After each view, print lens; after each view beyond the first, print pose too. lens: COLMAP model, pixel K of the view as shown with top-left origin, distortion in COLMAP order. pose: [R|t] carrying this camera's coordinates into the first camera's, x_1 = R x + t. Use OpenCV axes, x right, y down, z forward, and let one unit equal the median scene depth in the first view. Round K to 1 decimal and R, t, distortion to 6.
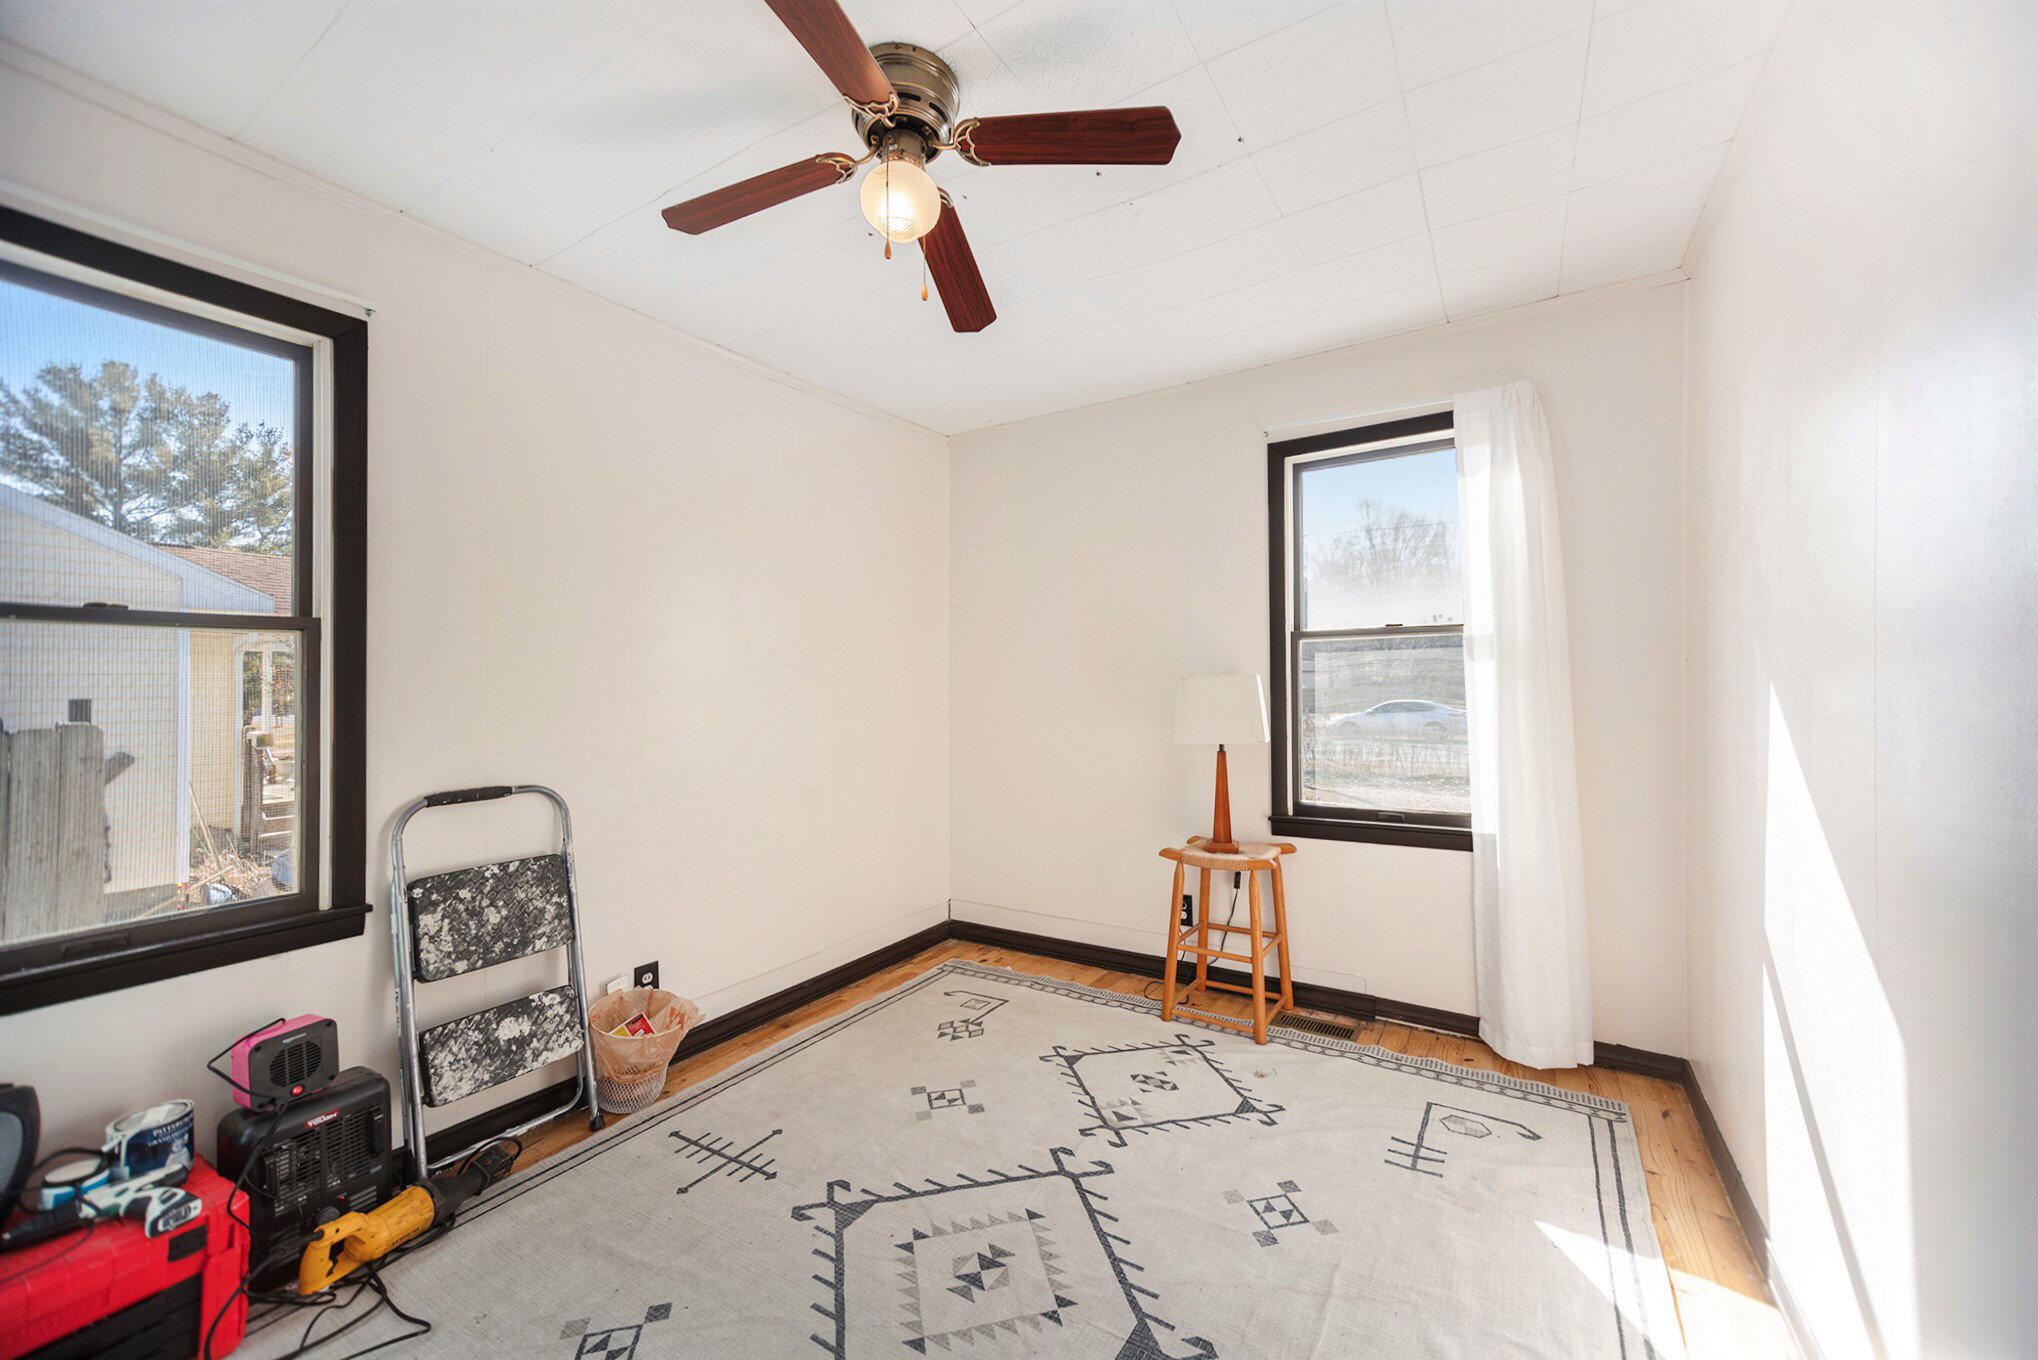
lens RADIAL K [[792.8, 0, 1024.3], [0, 792.8, 676.9], [0, 0, 1]] dist [-0.002893, 0.000107]
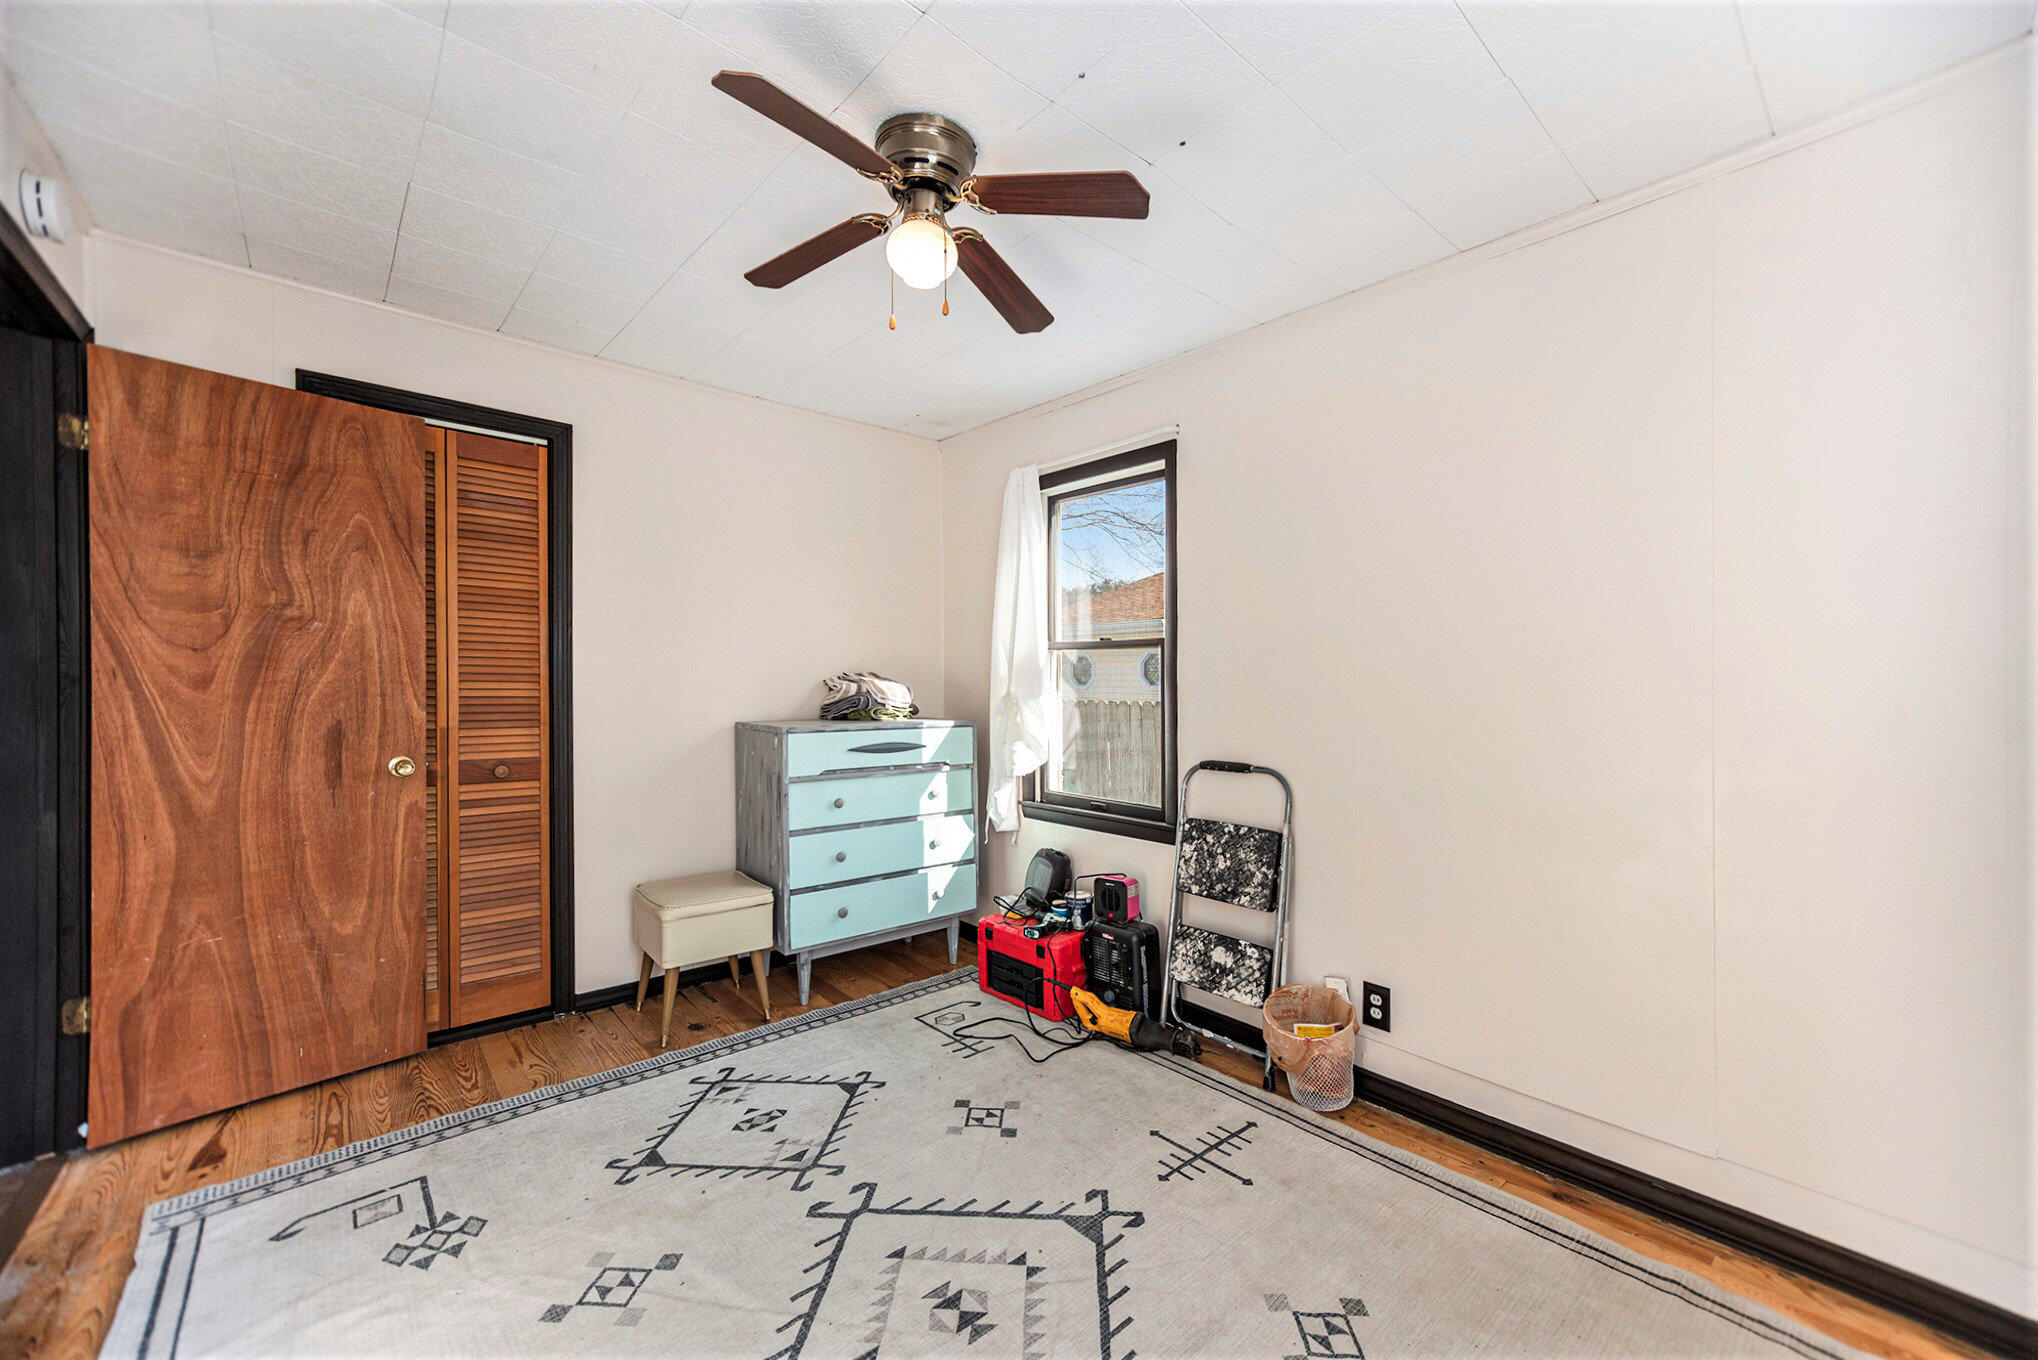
lens RADIAL K [[792.8, 0, 1019.9], [0, 792.8, 676.6], [0, 0, 1]] dist [-0.002893, 0.000107]
pose [[-0.280219, -0.003111, -0.959931, 0.666877], [0.004853, 0.999977, -0.004657, 0.006458], [0.959924, -0.005963, -0.280197, 1.081071]]
